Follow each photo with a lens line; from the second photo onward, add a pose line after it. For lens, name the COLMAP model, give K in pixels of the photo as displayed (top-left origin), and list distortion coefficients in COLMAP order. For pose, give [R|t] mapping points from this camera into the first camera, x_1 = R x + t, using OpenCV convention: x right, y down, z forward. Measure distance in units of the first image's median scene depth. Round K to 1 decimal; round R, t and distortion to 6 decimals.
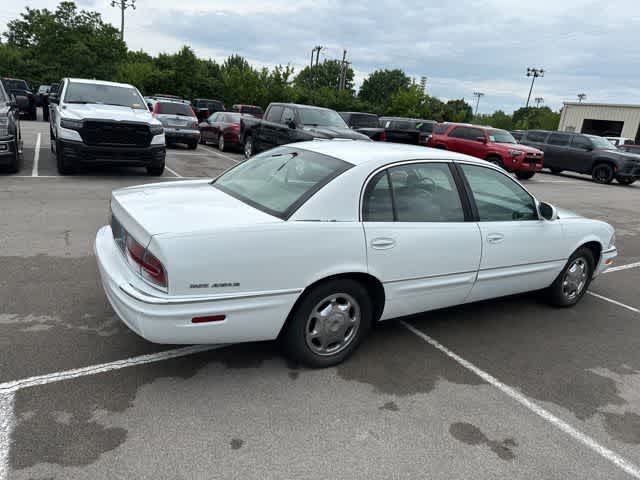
lens RADIAL K [[447.2, 0, 319.8], [0, 447.2, 242.5], [0, 0, 1]] dist [0.018446, -0.026839]
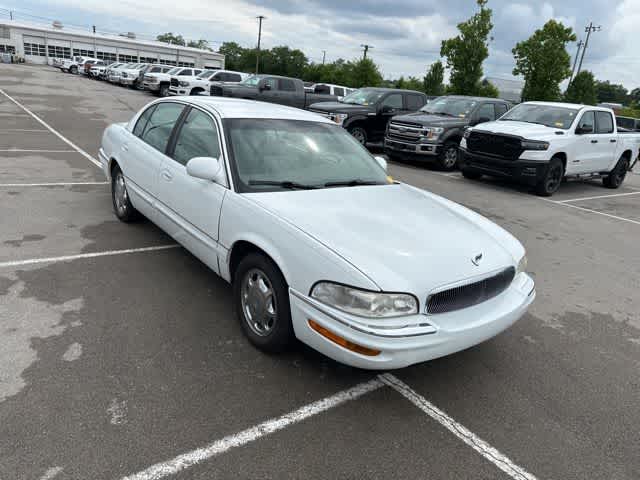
lens RADIAL K [[447.2, 0, 314.5], [0, 447.2, 242.4], [0, 0, 1]] dist [0.018446, -0.026839]
pose [[0.120563, 0.244068, -0.962235, 1.406390], [-0.361472, 0.913555, 0.186430, -0.176621], [0.924555, 0.325344, 0.198365, 1.102352]]
